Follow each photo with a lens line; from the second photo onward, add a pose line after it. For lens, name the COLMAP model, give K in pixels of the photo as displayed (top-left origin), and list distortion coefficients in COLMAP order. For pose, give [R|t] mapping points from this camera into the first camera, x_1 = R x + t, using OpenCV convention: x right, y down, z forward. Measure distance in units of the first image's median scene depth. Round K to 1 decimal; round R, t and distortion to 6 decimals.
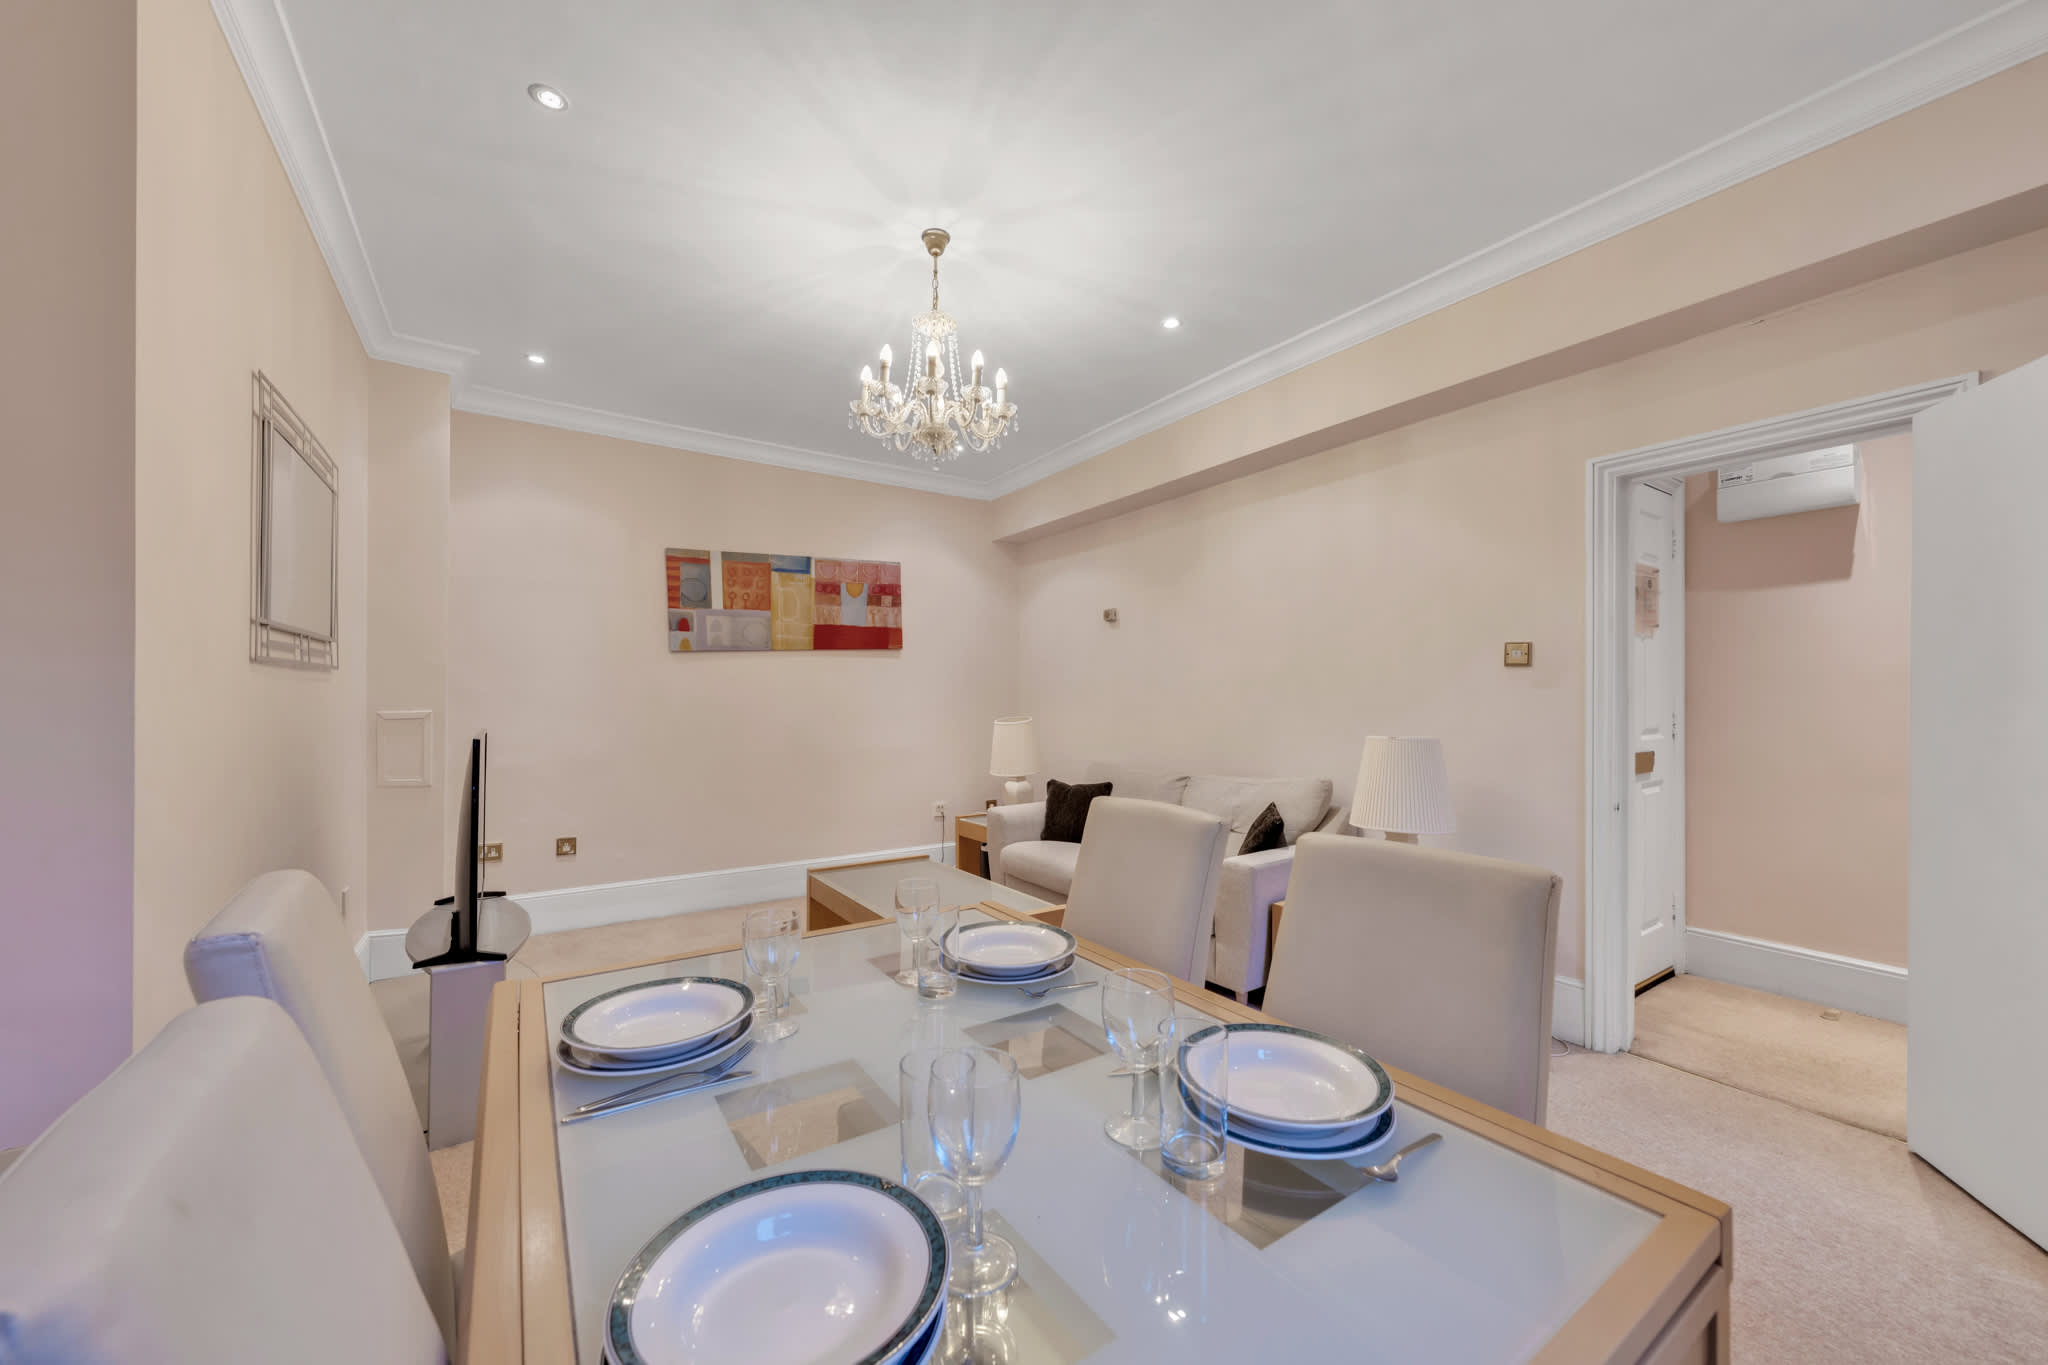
lens RADIAL K [[747.2, 0, 1024.0], [0, 747.2, 682.5], [0, 0, 1]] dist [-0.001029, -0.000038]
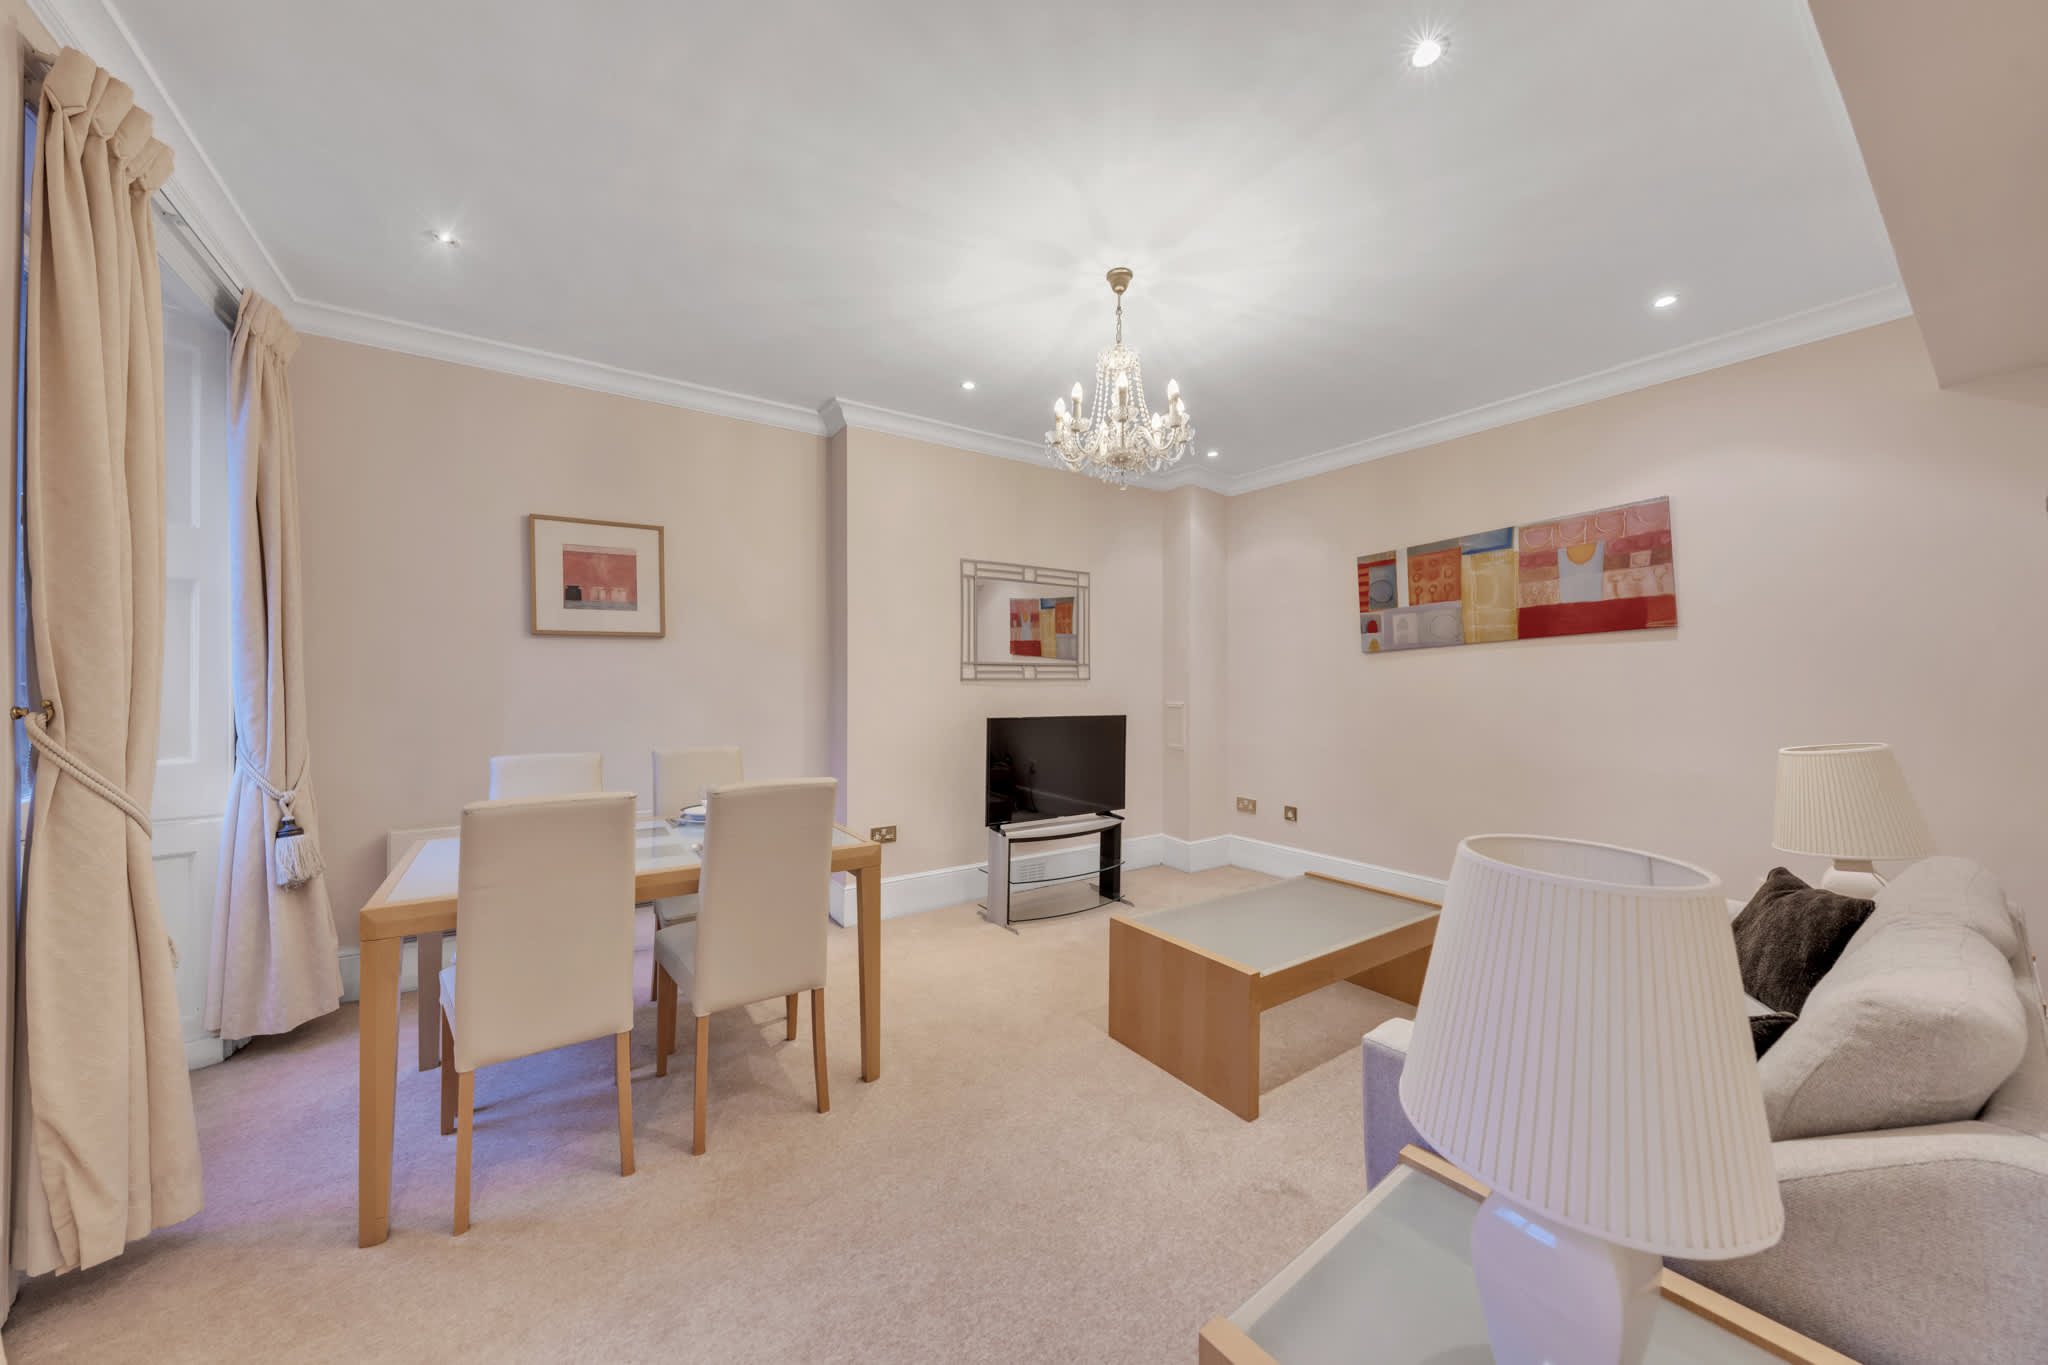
lens RADIAL K [[712.4, 0, 1017.6], [0, 712.4, 682.9], [0, 0, 1]] dist [0.000590, -0.000024]
pose [[0.009077, -0.006020, -0.999941, 0.523242], [0.013507, 0.999891, -0.005897, 0.000746], [0.999868, -0.013453, 0.009157, 0.476405]]
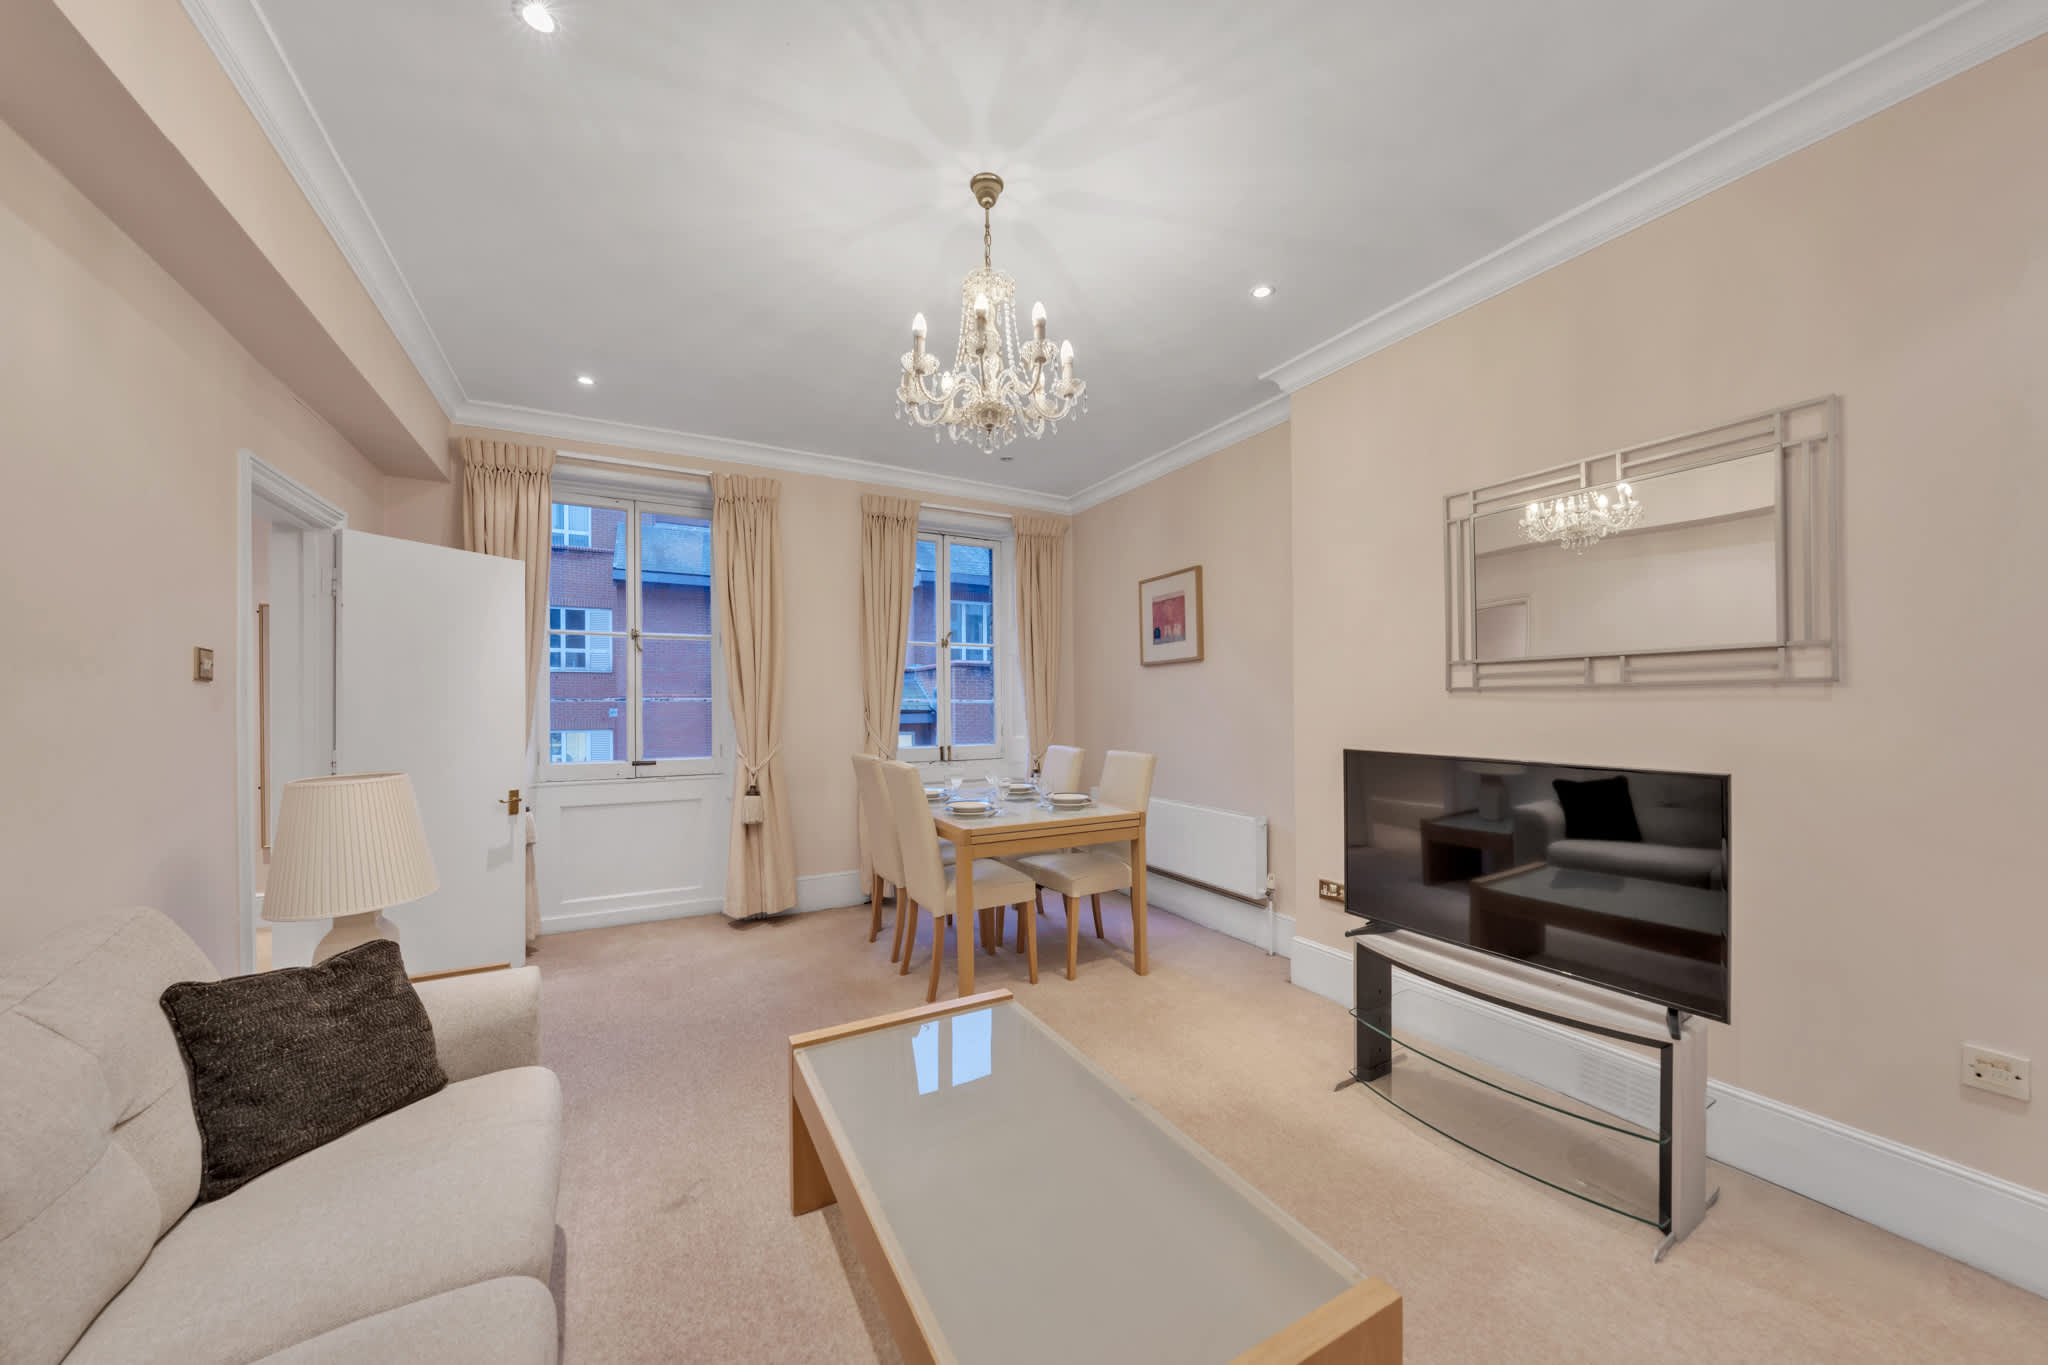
lens RADIAL K [[717.9, 0, 1025.9], [0, 717.9, 705.5], [0, 0, 1]] dist [-0.000196, -0.000060]
pose [[-0.997421, 0.003127, 0.071703, -0.125782], [0.002224, 0.999917, -0.012665, 0.009218], [-0.071736, -0.012472, -0.997346, 1.038684]]
